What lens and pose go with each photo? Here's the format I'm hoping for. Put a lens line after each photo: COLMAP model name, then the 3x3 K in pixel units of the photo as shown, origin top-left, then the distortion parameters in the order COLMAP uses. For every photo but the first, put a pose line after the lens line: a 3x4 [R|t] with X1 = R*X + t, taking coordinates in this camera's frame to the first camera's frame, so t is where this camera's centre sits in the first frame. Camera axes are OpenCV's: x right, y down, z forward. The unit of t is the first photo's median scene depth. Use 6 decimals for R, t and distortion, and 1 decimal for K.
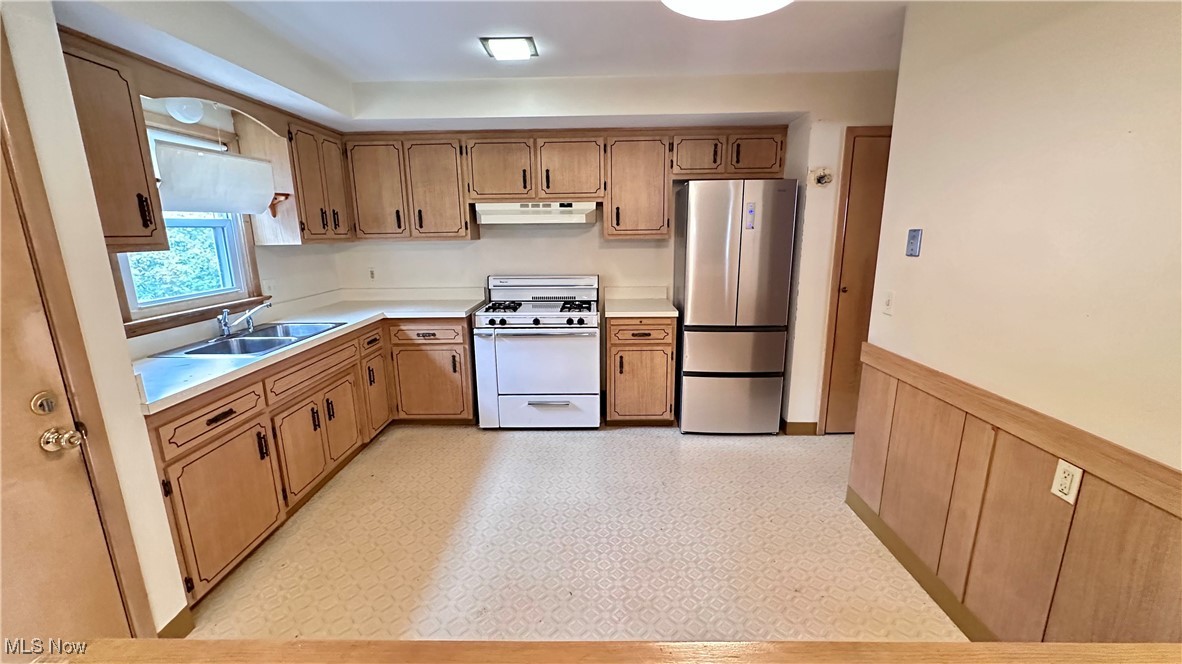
lens RADIAL K [[469.4, 0, 592.6], [0, 469.4, 334.2], [0, 0, 1]] dist [-0.004327, 0.000339]
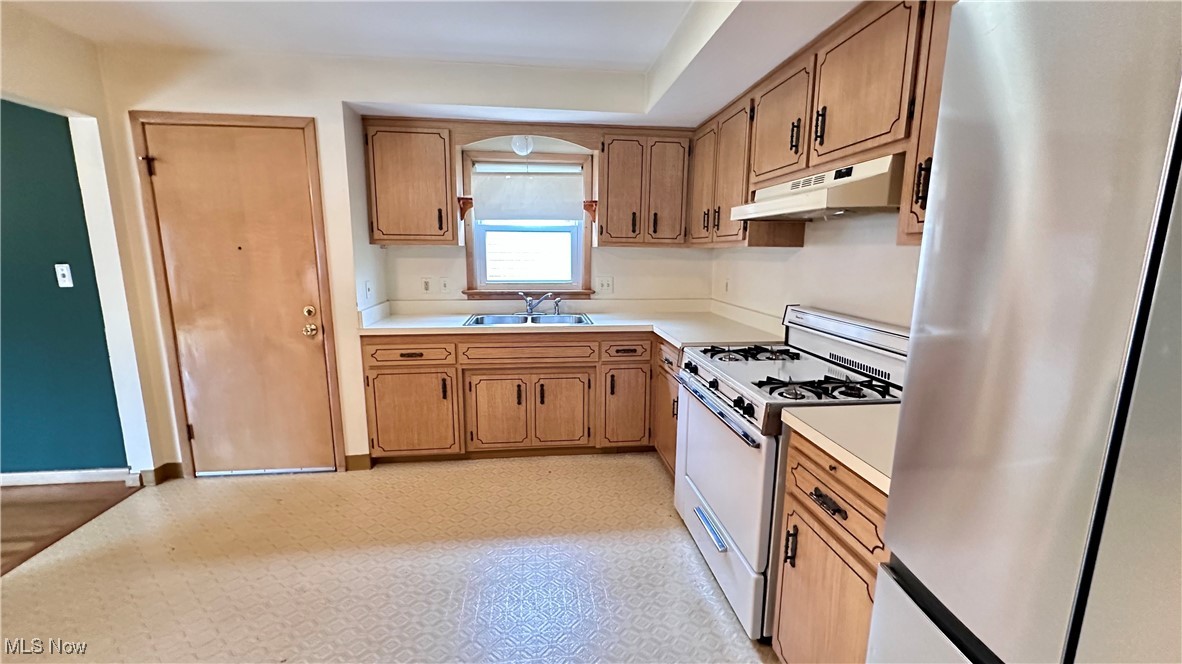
lens RADIAL K [[469.4, 0, 589.6], [0, 469.4, 331.3], [0, 0, 1]] dist [-0.004327, 0.000339]
pose [[0.124489, 0.182787, -0.975239, 0.456401], [-0.222981, 0.962898, 0.152011, -0.158457], [0.966841, 0.198536, 0.160629, 0.818635]]
